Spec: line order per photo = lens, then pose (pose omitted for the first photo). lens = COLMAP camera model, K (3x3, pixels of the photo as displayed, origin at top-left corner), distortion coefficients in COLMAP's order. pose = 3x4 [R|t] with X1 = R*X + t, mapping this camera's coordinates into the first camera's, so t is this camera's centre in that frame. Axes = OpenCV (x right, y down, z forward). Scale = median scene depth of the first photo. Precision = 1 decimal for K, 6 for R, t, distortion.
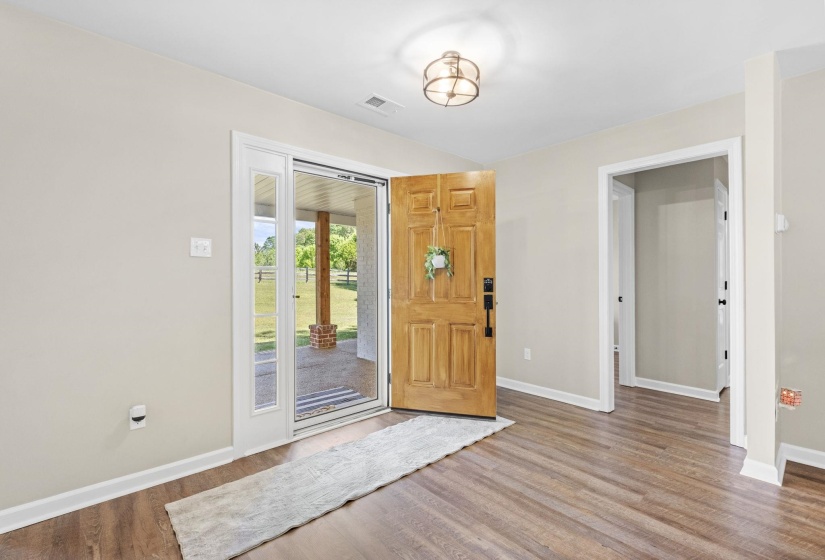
lens RADIAL K [[367.1, 0, 417.0], [0, 367.1, 276.4], [0, 0, 1]] dist [-0.001733, -0.001205]
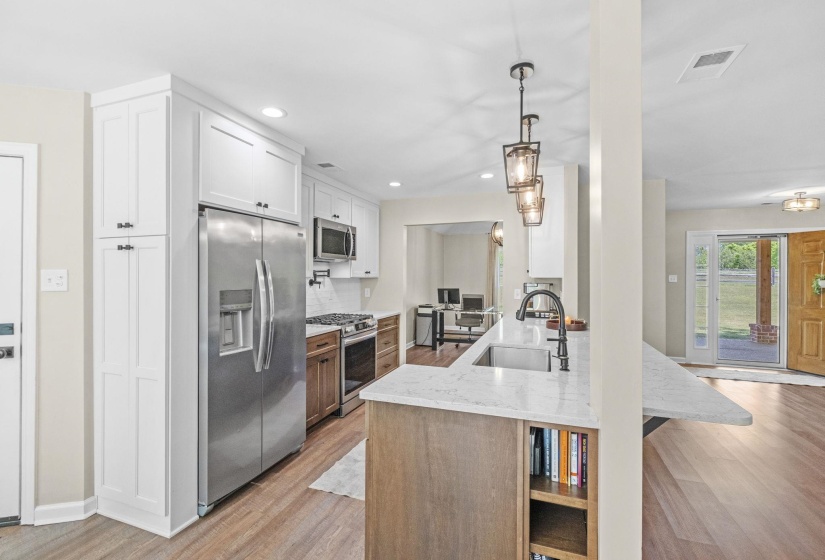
lens RADIAL K [[367.1, 0, 414.4], [0, 367.1, 277.4], [0, 0, 1]] dist [-0.001733, -0.001205]
pose [[0.464505, 0.011585, -0.885495, 0.635516], [-0.005379, 0.999933, 0.010261, -0.073747], [0.885554, -0.000003, 0.464536, -1.345204]]
